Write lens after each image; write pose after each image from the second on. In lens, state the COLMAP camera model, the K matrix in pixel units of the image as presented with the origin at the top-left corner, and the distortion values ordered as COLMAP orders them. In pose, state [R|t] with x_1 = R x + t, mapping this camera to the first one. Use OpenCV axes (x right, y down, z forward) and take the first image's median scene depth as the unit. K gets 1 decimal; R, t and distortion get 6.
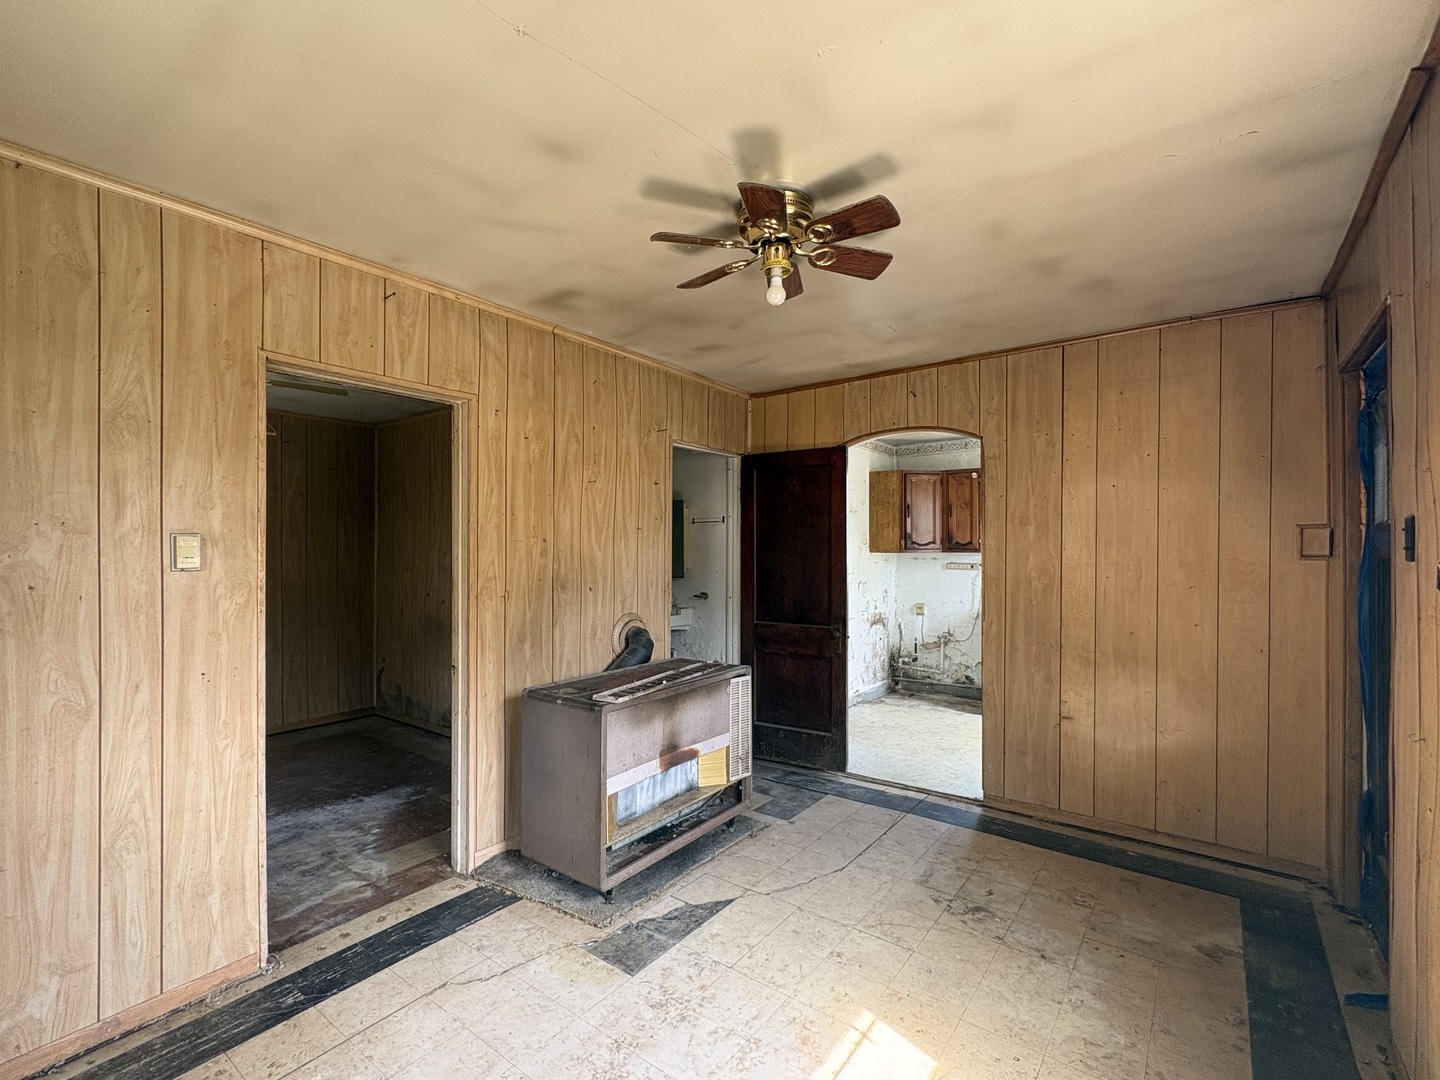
lens RADIAL K [[657.1, 0, 718.1], [0, 657.1, 545.5], [0, 0, 1]] dist [-0.001148, 0.000284]
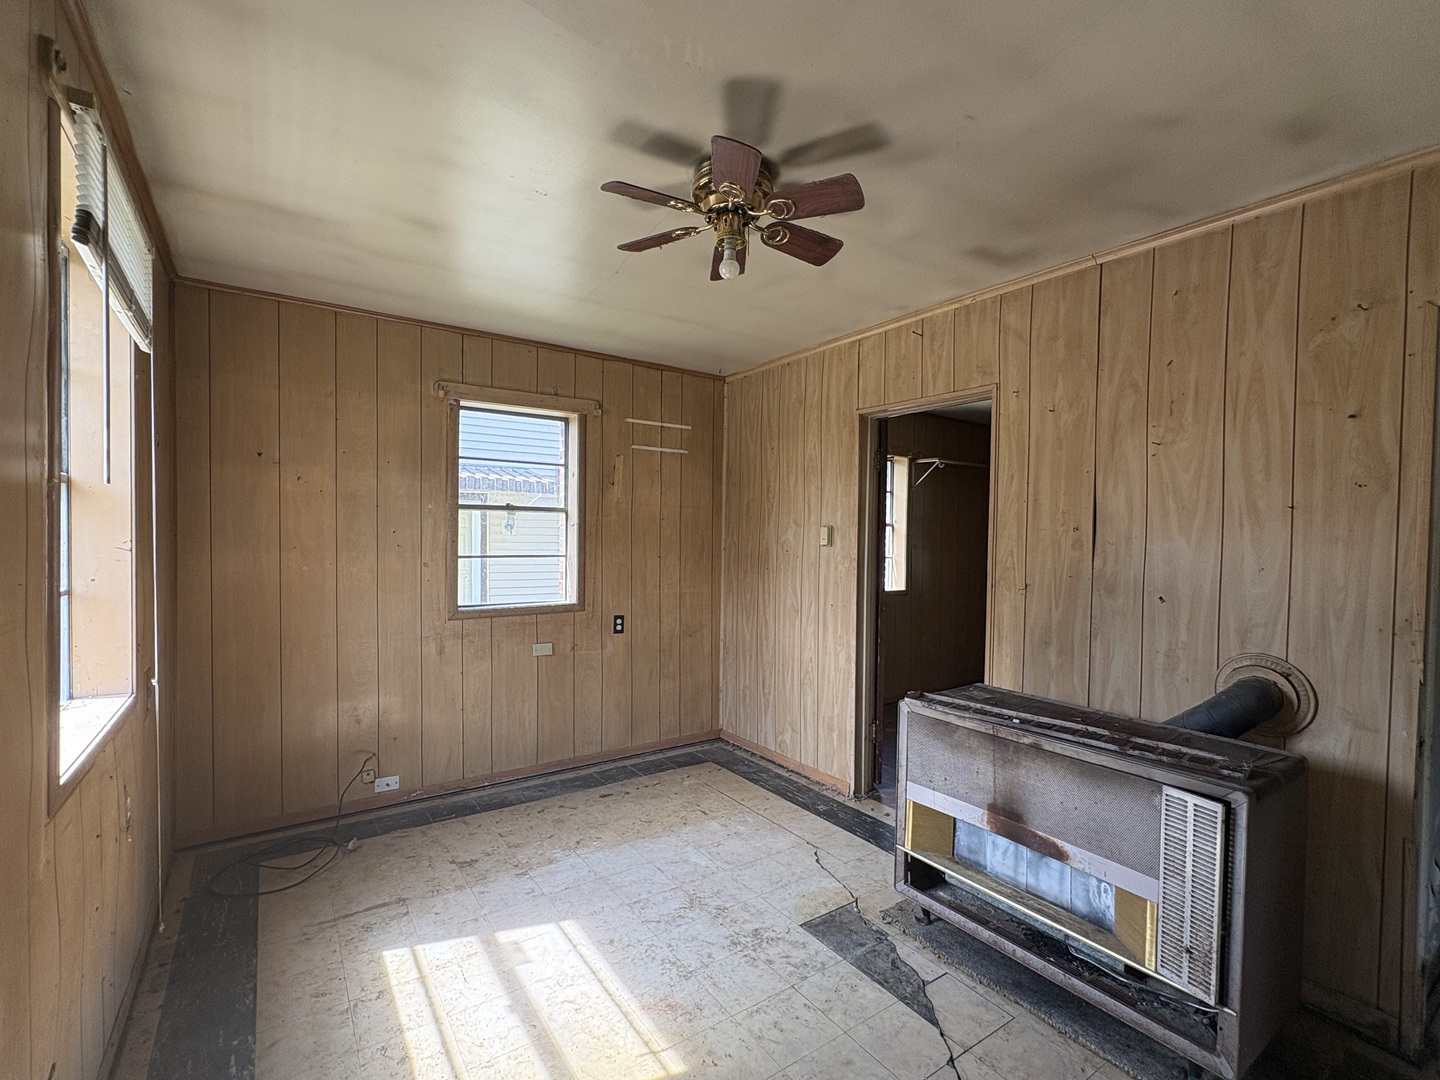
lens RADIAL K [[657.1, 0, 718.1], [0, 657.1, 545.5], [0, 0, 1]] dist [-0.001148, 0.000284]
pose [[-0.315619, 0.016758, -0.948738, 0.664084], [-0.012463, 0.999685, 0.021804, 0.000553], [0.948804, 0.018706, -0.315311, 0.850093]]
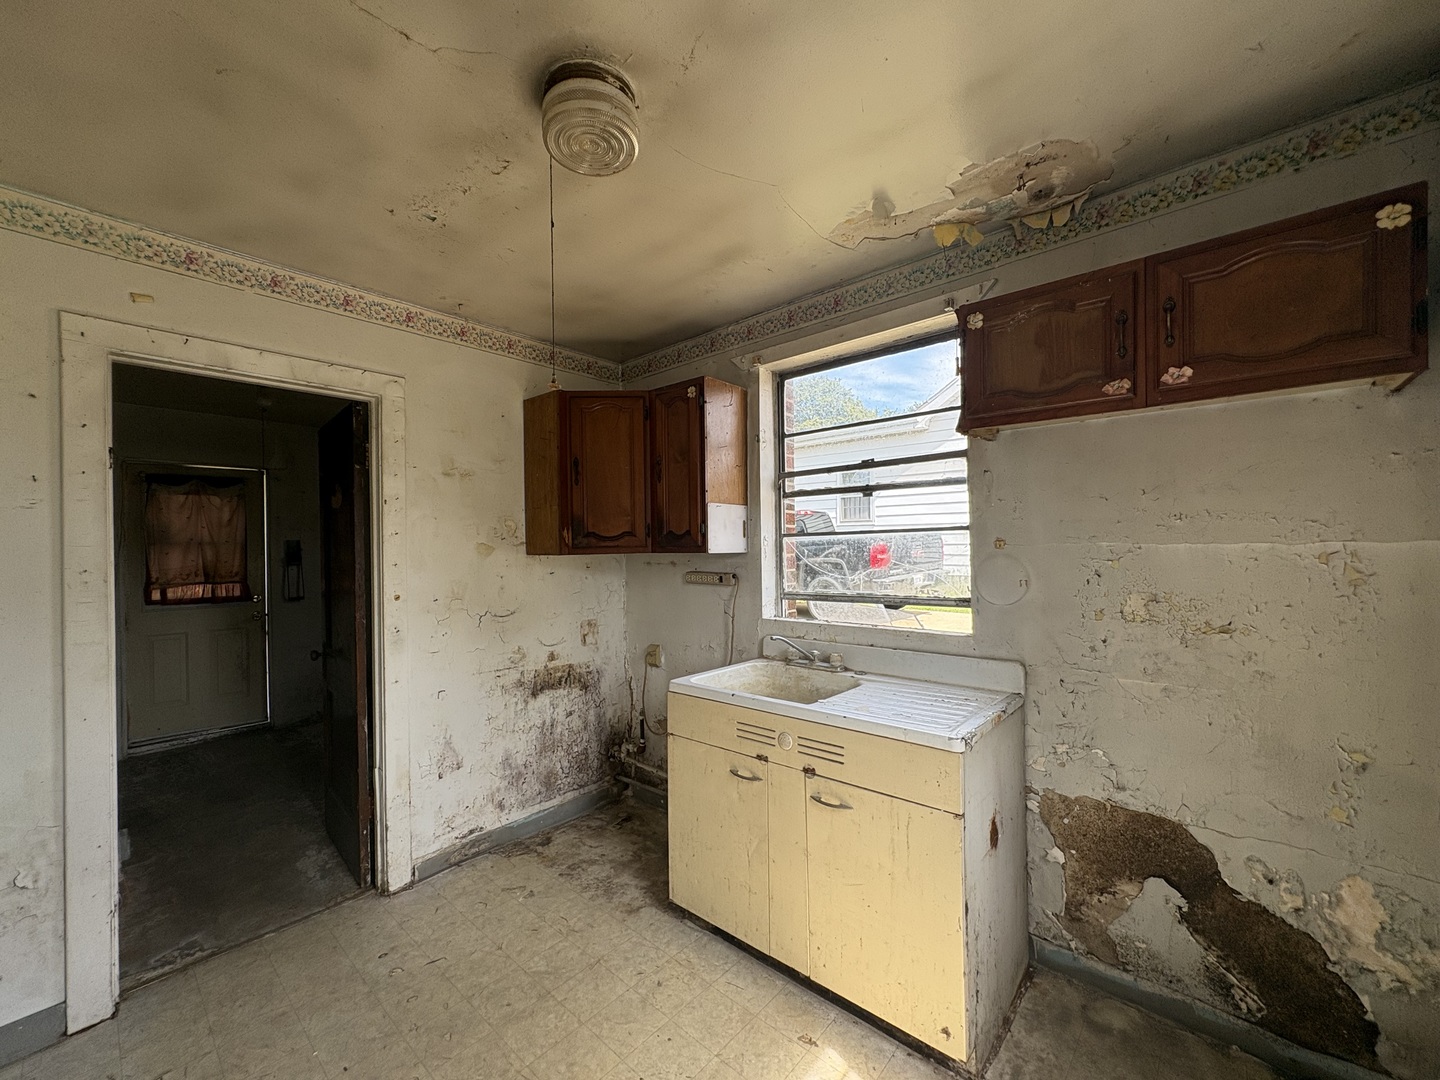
lens RADIAL K [[579.3, 0, 720.0], [0, 579.3, 540.0], [0, 0, 1]] dist [-0.000683, -0.000018]
pose [[0.997373, -0.018973, -0.069913, 0.852633], [0.018717, 0.999815, -0.004323, 0.007060], [0.069982, 0.003004, 0.997544, 1.115641]]
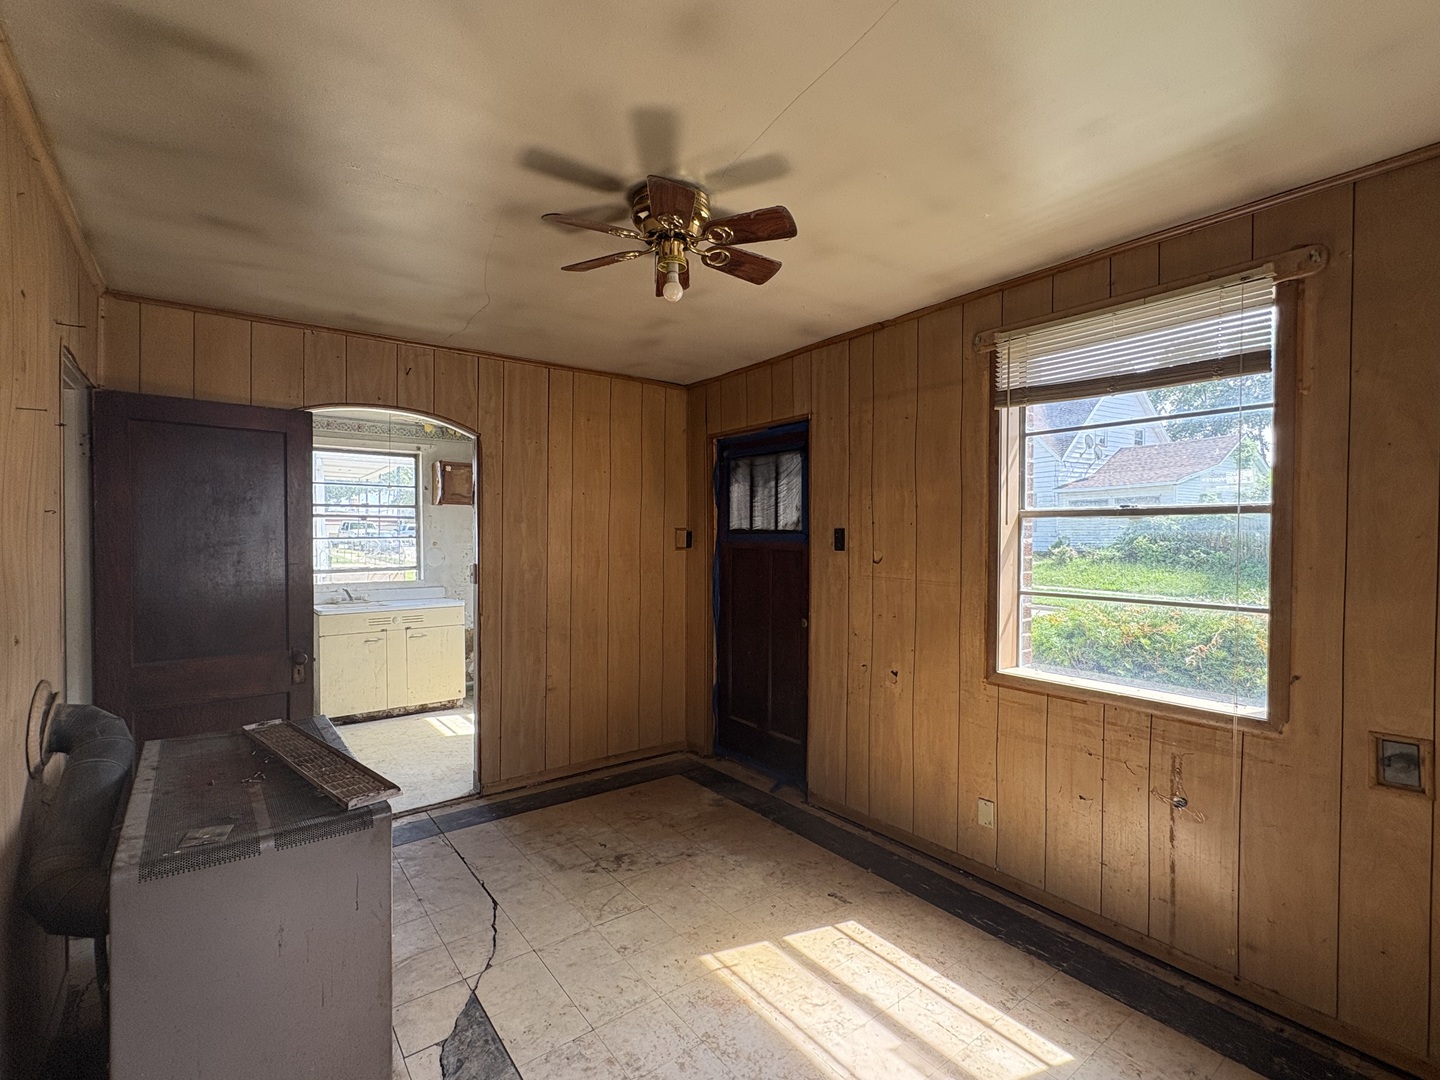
lens RADIAL K [[657.1, 0, 718.1], [0, 657.1, 545.5], [0, 0, 1]] dist [-0.001148, 0.000284]
pose [[0.268440, -0.010630, 0.963238, -0.554287], [-0.003216, 0.999924, 0.011932, -0.008031], [-0.963291, -0.006301, 0.268385, 0.439066]]
